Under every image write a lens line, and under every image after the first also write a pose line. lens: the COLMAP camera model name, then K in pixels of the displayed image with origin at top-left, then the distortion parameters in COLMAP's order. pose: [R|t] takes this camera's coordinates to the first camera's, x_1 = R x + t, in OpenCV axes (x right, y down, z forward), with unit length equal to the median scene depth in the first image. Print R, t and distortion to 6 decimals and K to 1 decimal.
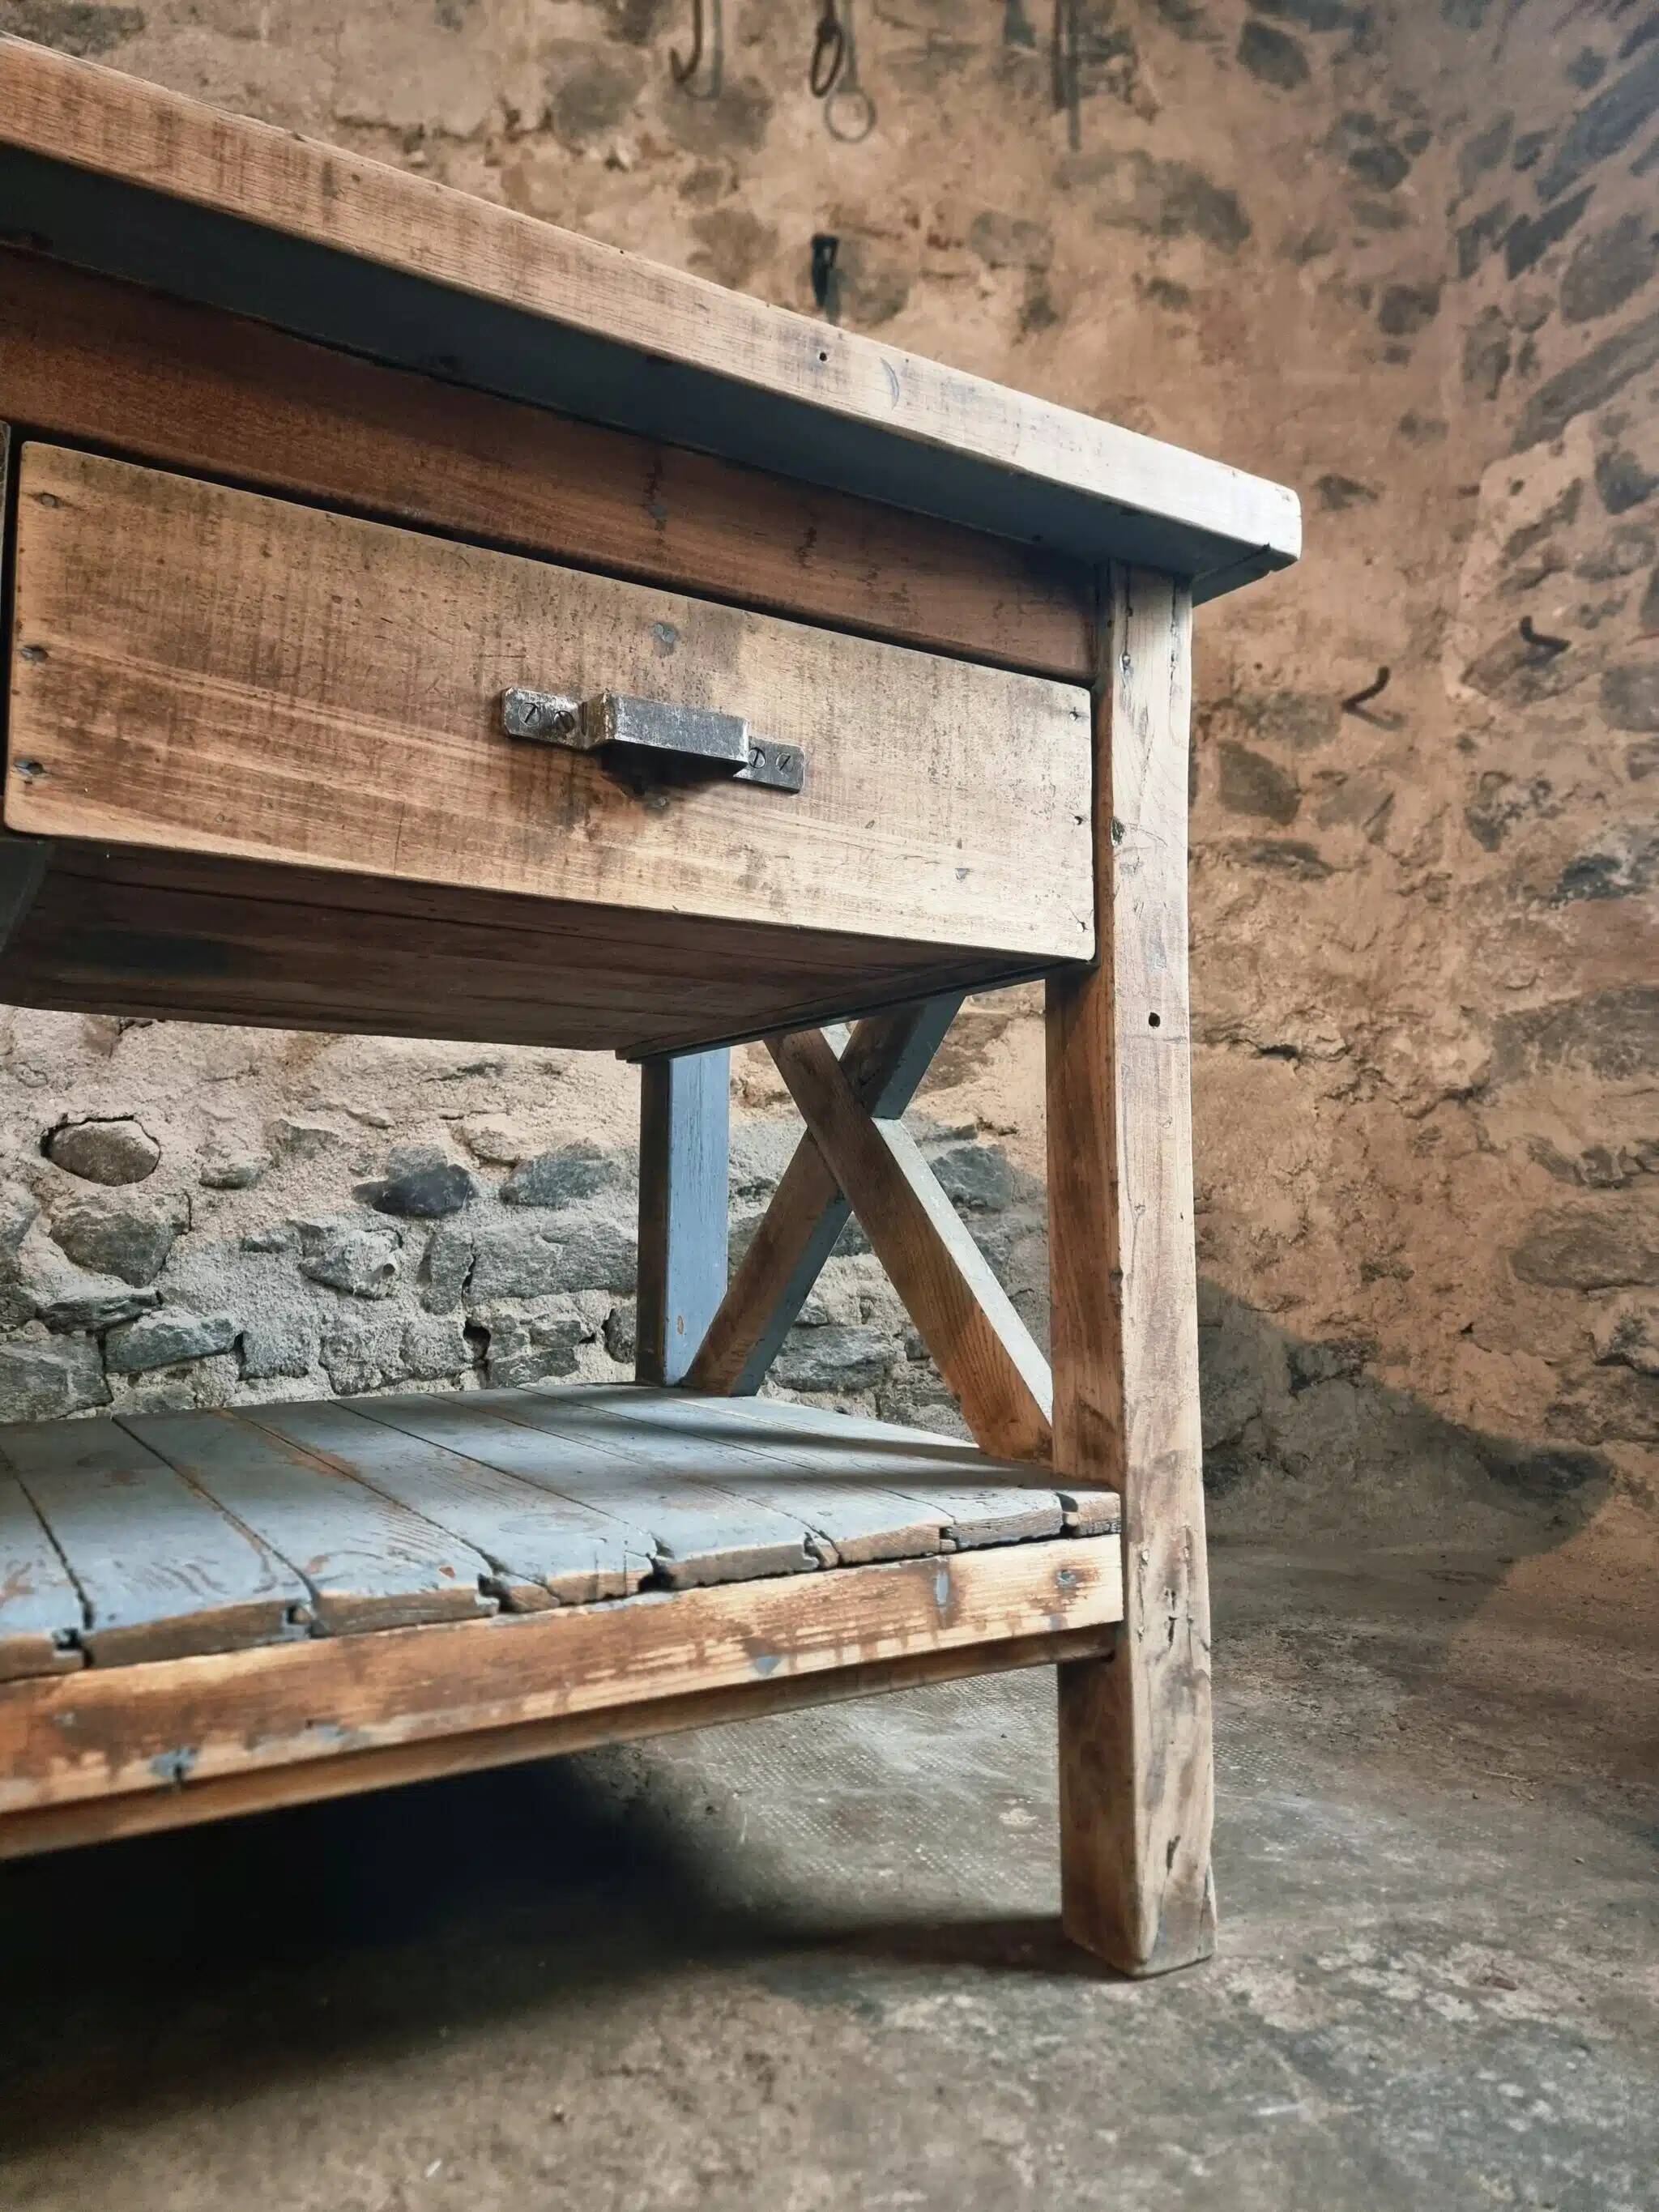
lens RADIAL K [[1536.8, 0, 805.1], [0, 1536.8, 1104.1], [0, 0, 1]] dist [0.060473, -0.058373]
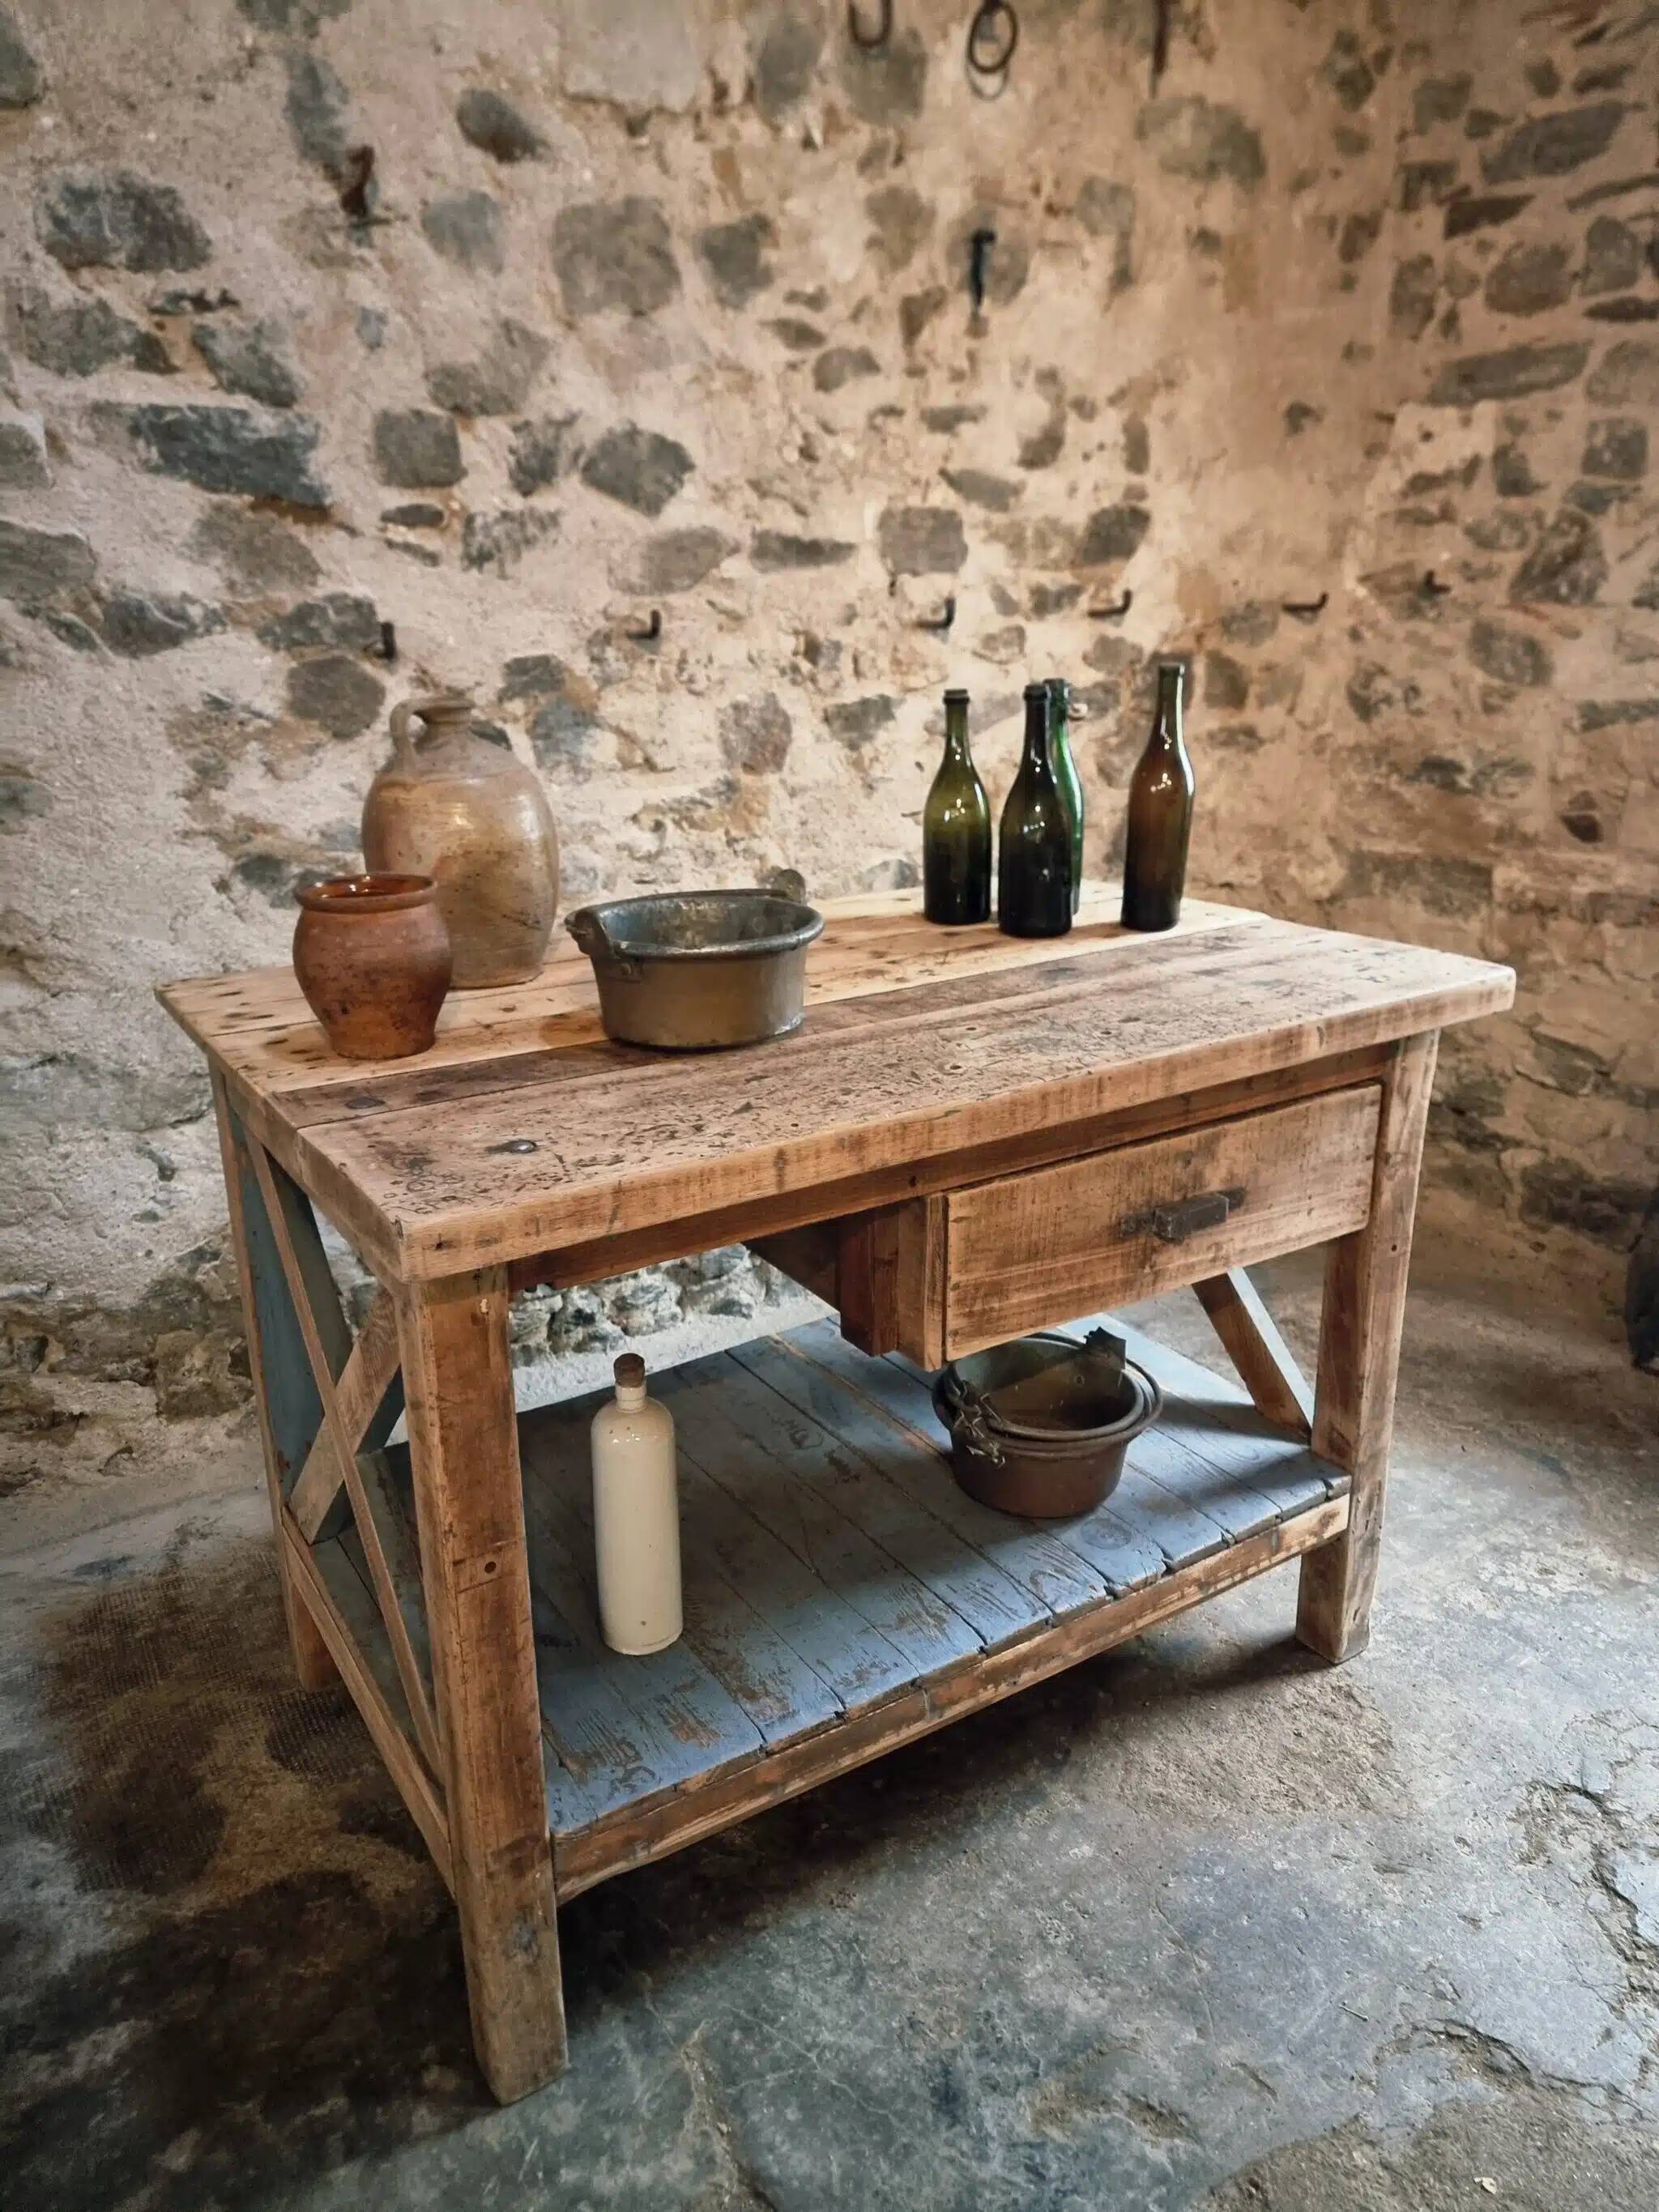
lens RADIAL K [[1536.8, 0, 814.7], [0, 1536.8, 1122.7], [0, 0, 1]] dist [0.060473, -0.058373]
pose [[0.940850, -0.127799, 0.313796, -0.832906], [-0.012127, 0.912843, 0.408131, -0.668851], [-0.338605, -0.387796, 0.857299, -0.253887]]
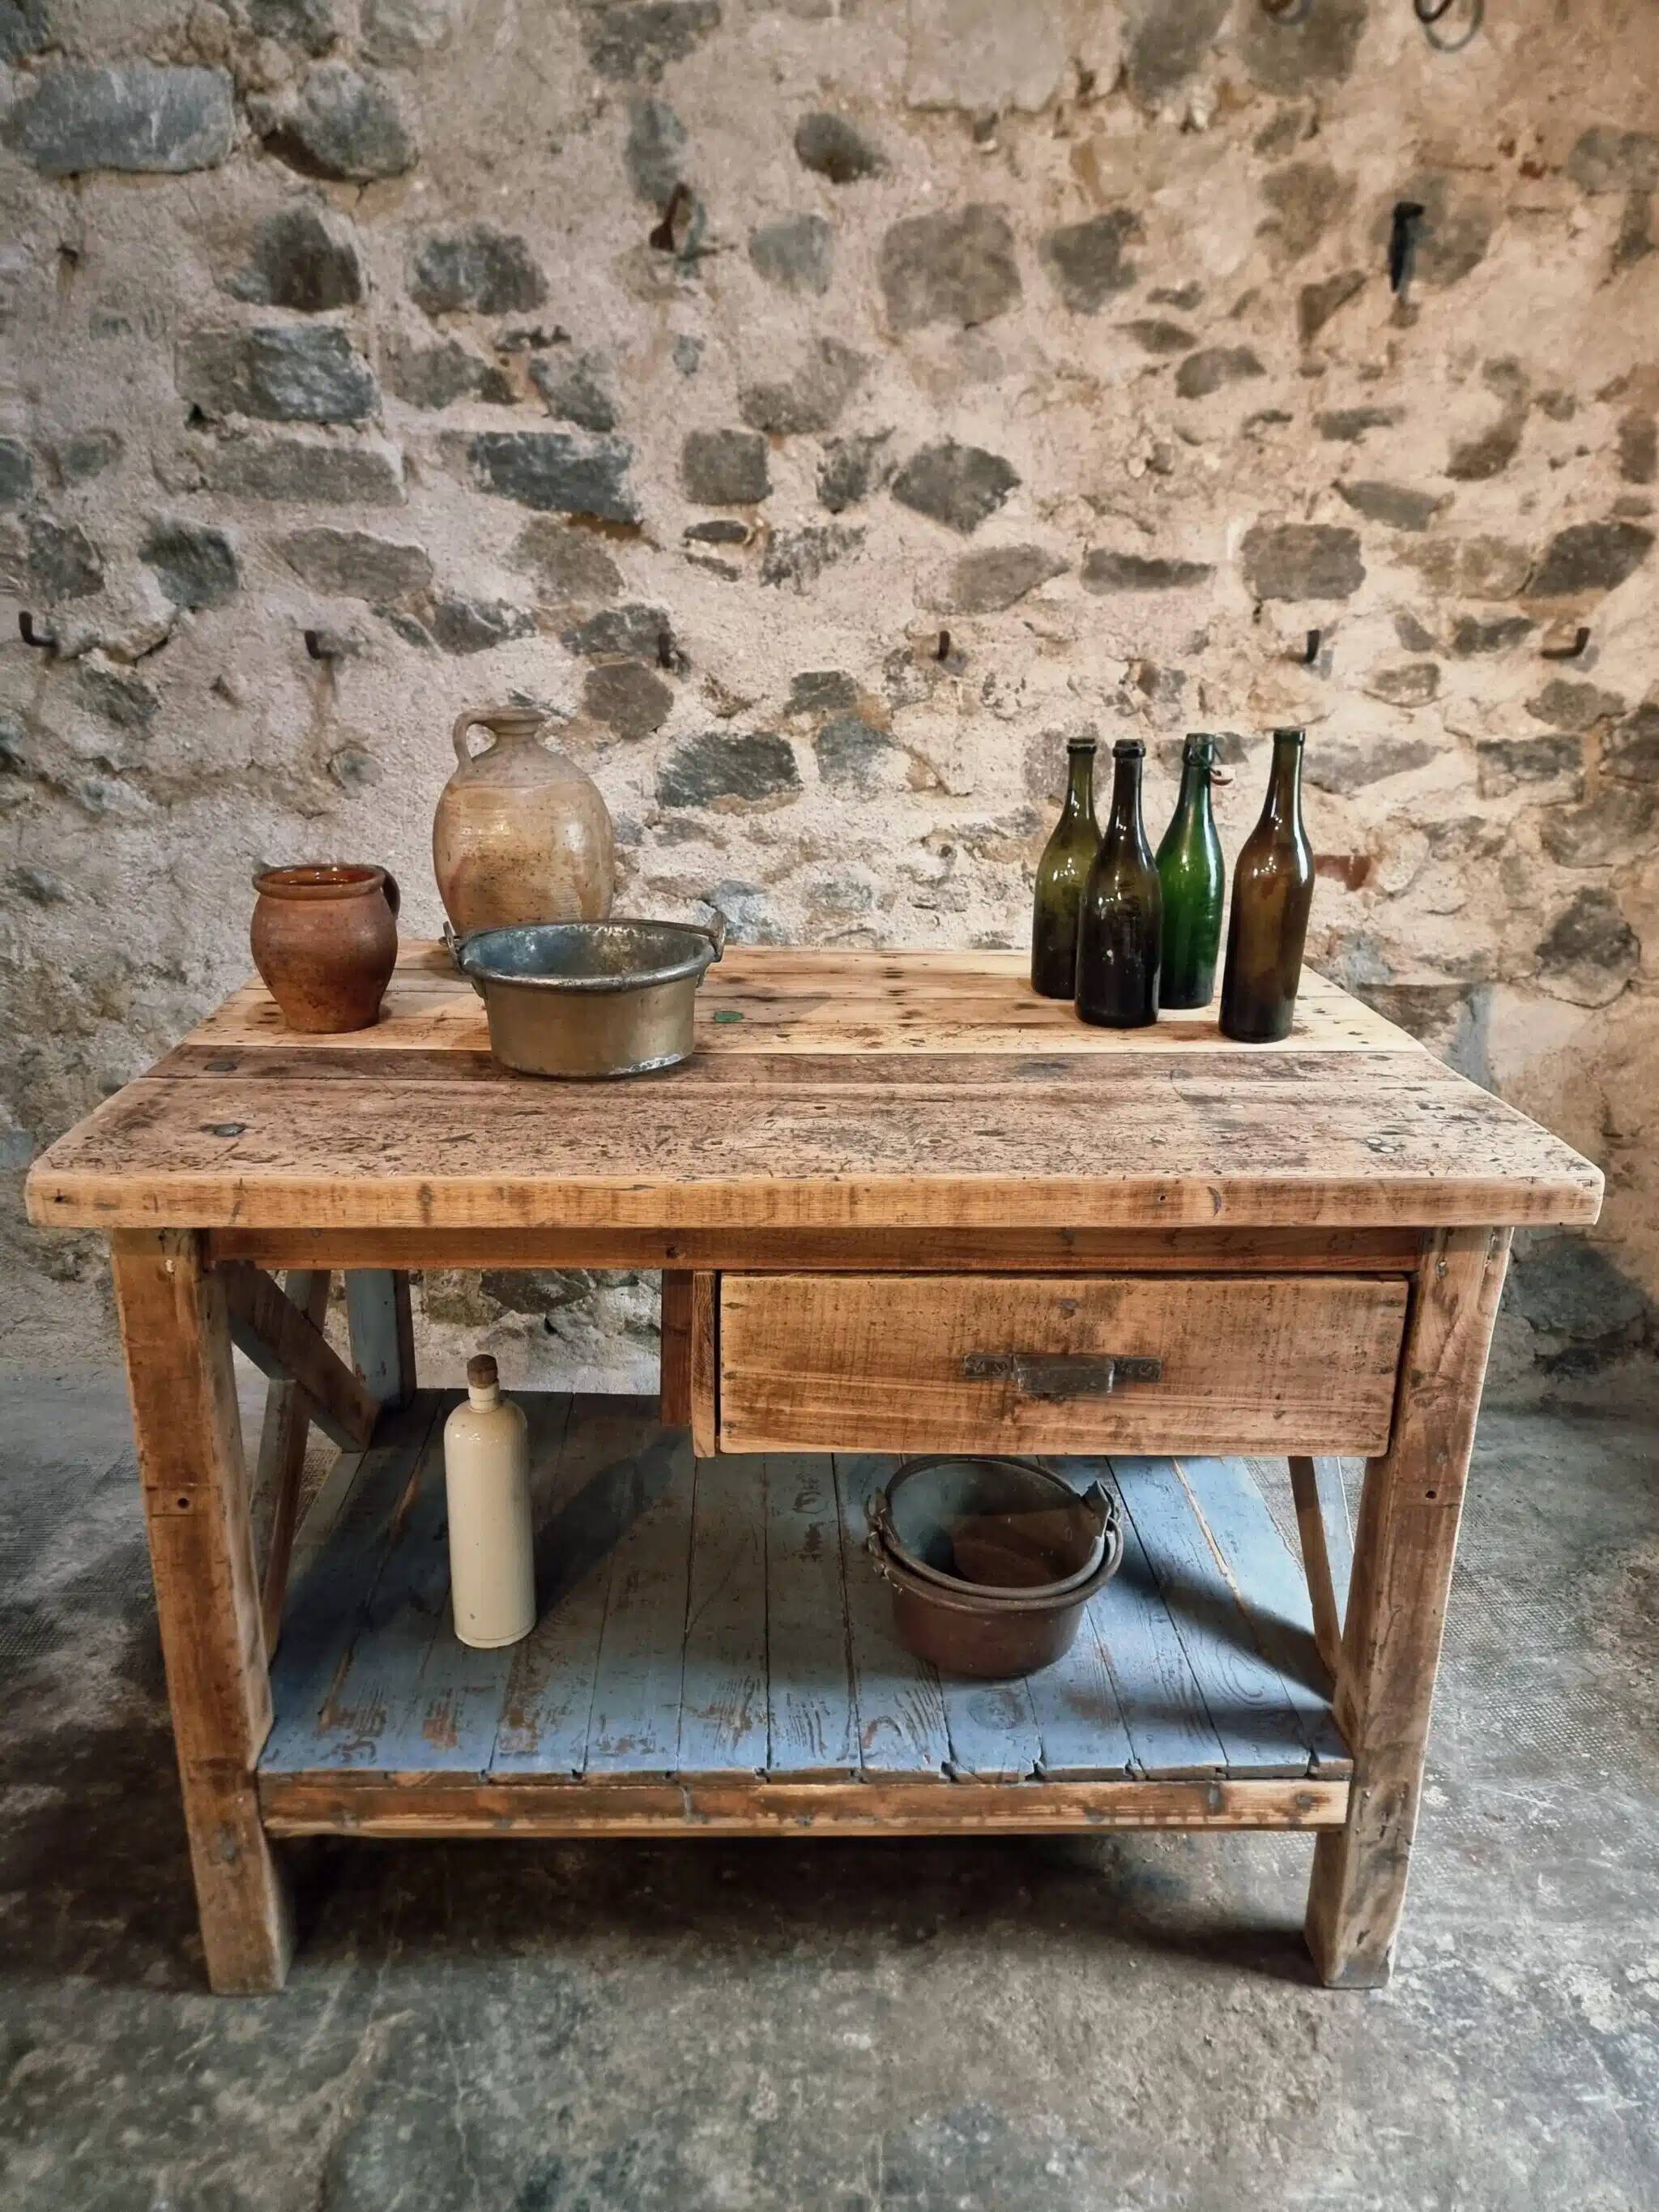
lens RADIAL K [[1552.0, 0, 806.7], [0, 1552.0, 1113.9], [0, 0, 1]] dist [0.062084, -0.062990]
pose [[0.981415, 0.072110, -0.177832, -0.213676], [0.006108, 0.914502, 0.404535, -0.688862], [0.191798, -0.398103, 0.897066, -0.237004]]
